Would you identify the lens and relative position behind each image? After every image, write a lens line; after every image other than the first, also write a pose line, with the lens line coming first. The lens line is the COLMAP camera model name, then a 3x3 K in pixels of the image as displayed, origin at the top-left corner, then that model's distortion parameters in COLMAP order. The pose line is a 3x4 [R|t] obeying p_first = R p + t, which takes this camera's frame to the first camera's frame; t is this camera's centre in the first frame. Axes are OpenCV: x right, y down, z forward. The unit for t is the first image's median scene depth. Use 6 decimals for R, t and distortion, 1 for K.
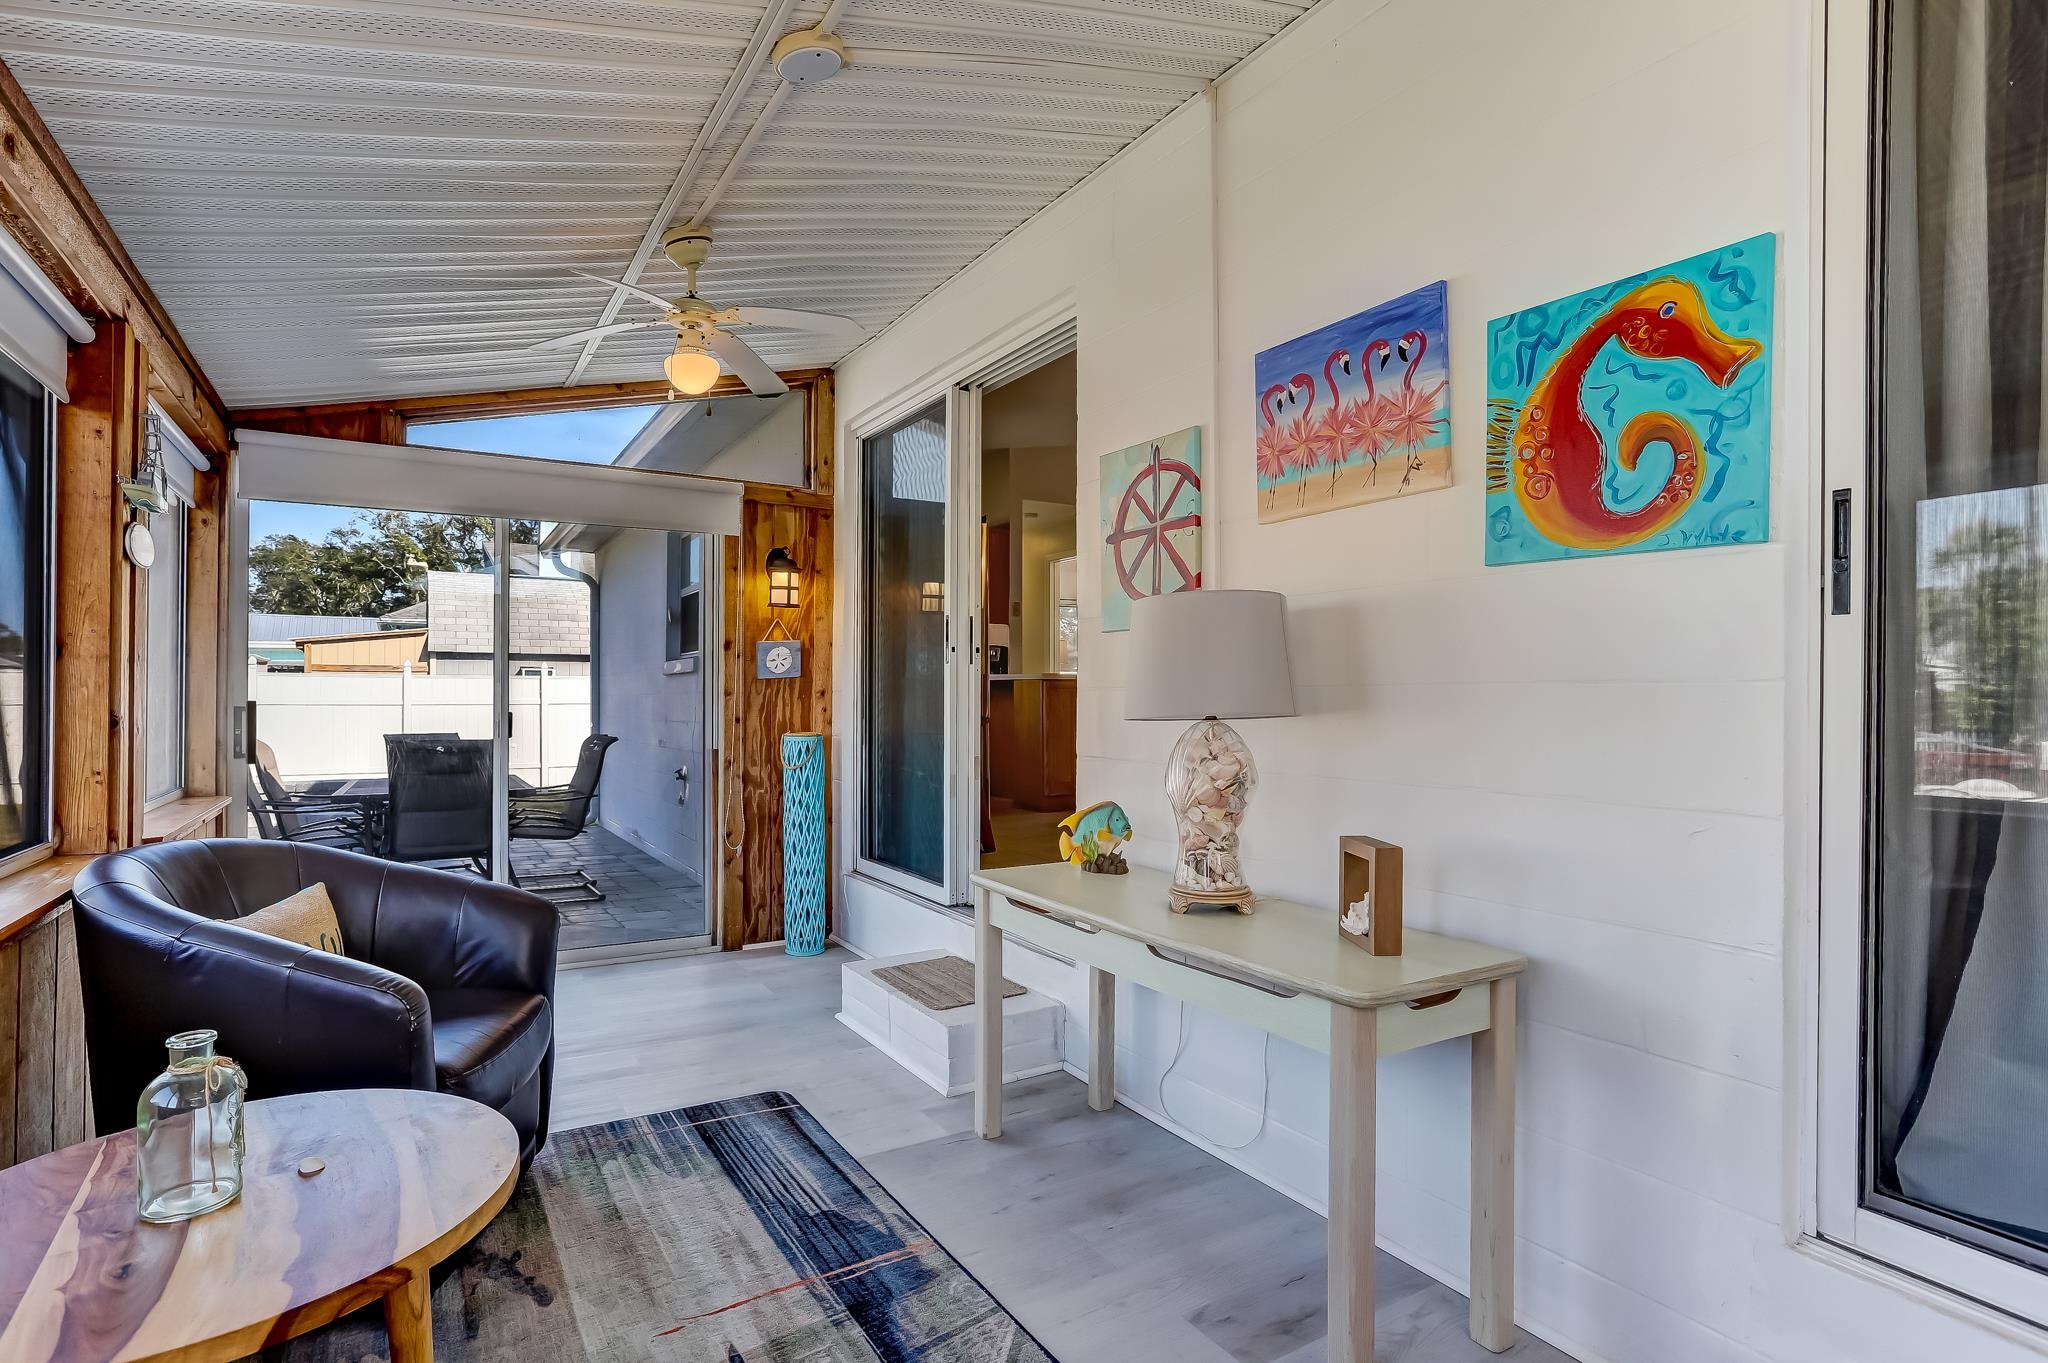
lens RADIAL K [[1014.5, 0, 1019.2], [0, 1014.5, 693.9], [0, 0, 1]] dist [-0.061080, 0.028744]
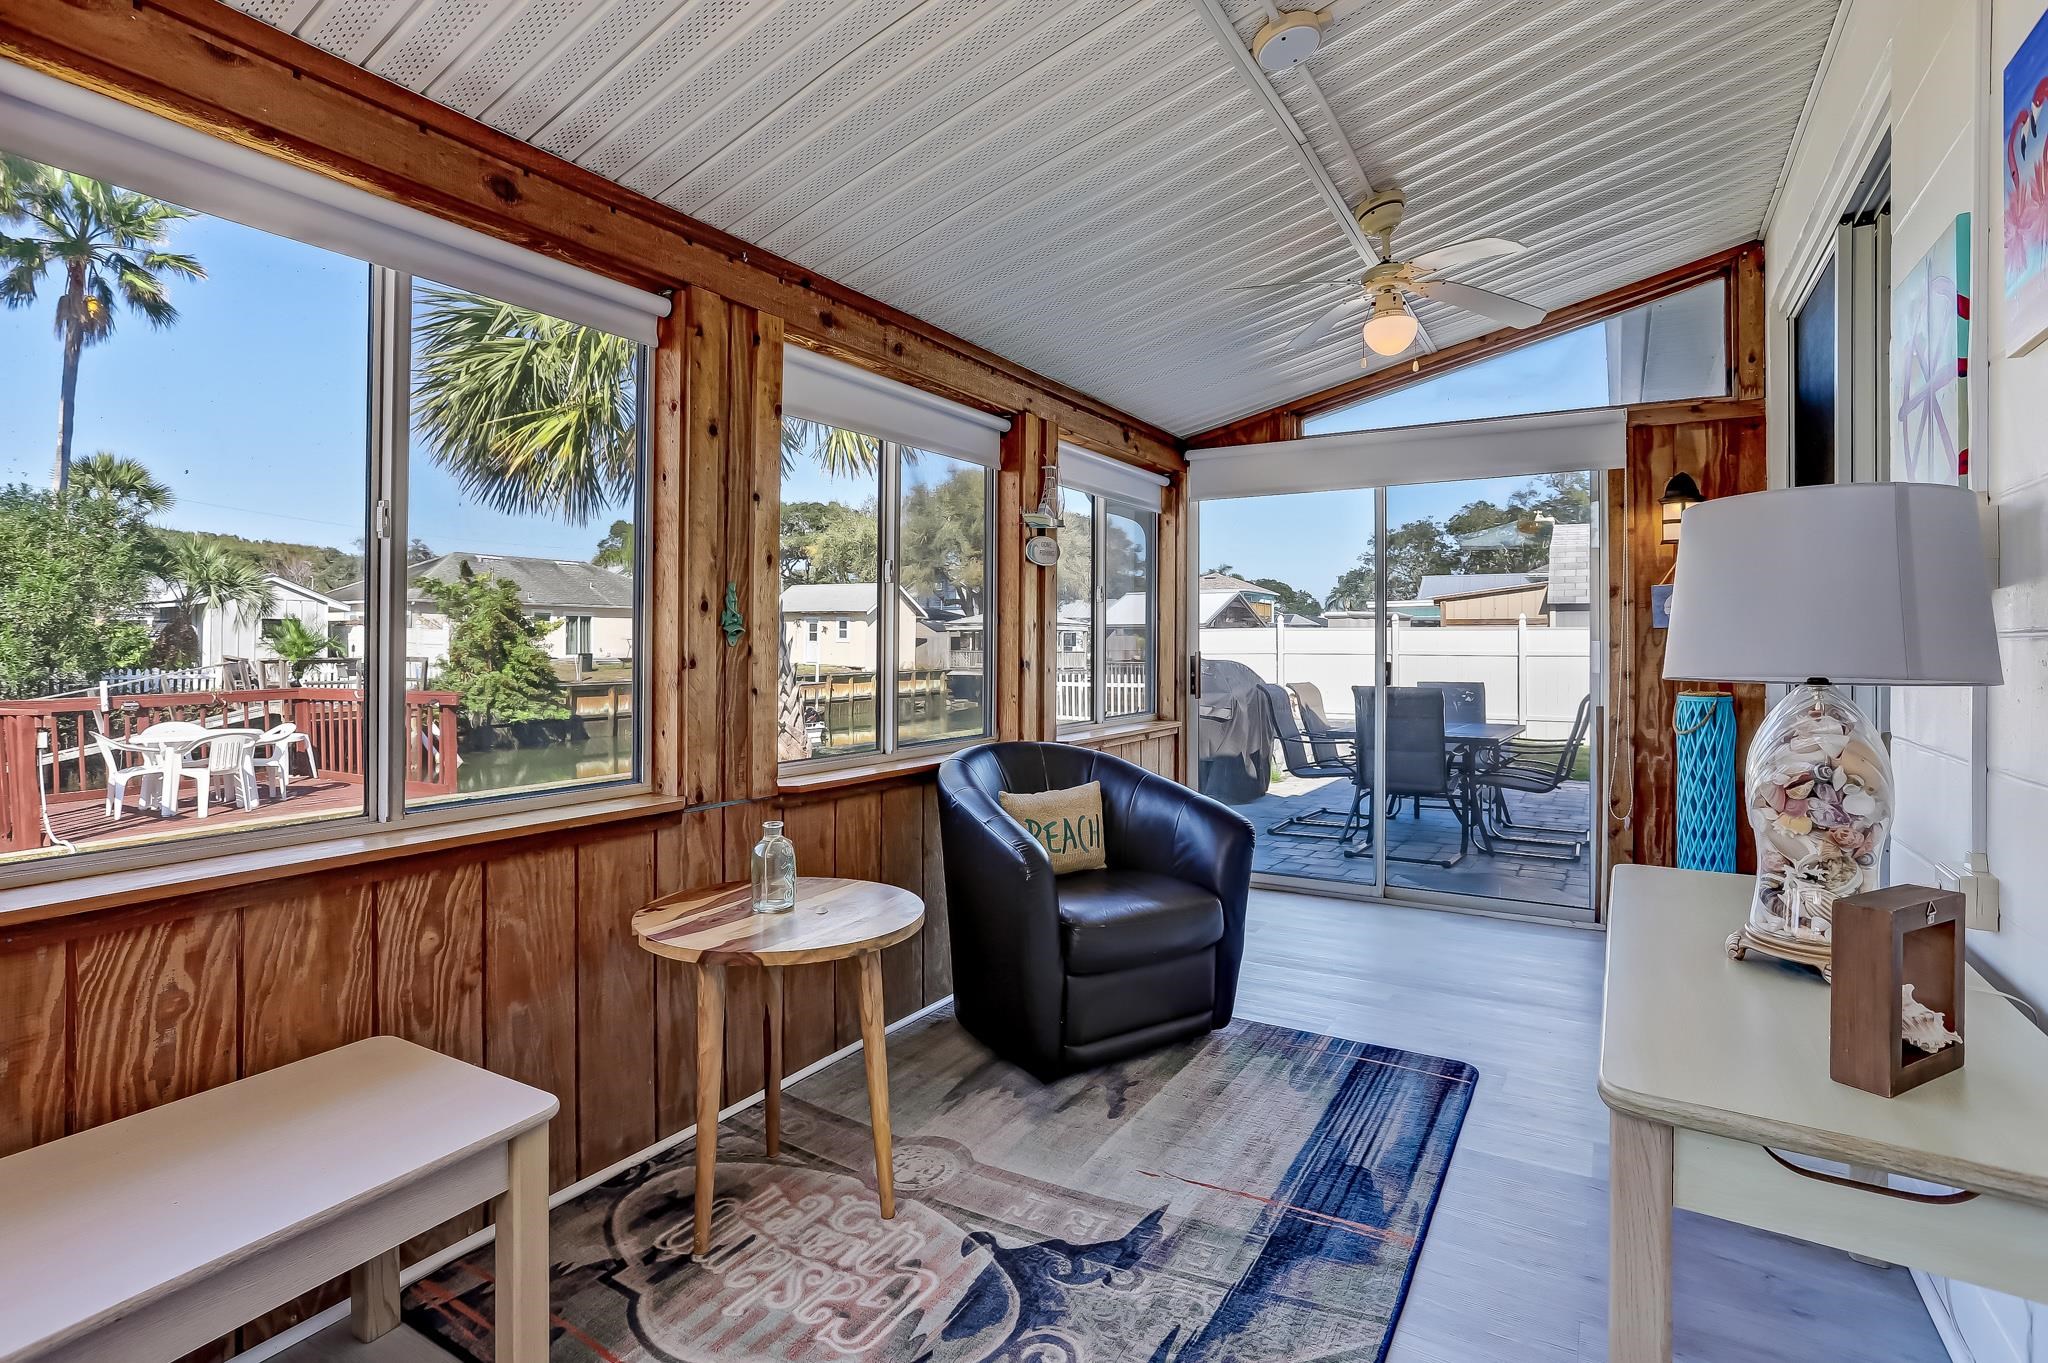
lens RADIAL K [[1014.5, 0, 993.5], [0, 1014.5, 639.1], [0, 0, 1]] dist [-0.061080, 0.028744]
pose [[0.446509, -0.006806, -0.894753, 0.409227], [0.001221, 0.999975, -0.006997, -0.000955], [0.894778, 0.002032, 0.446506, 0.176697]]
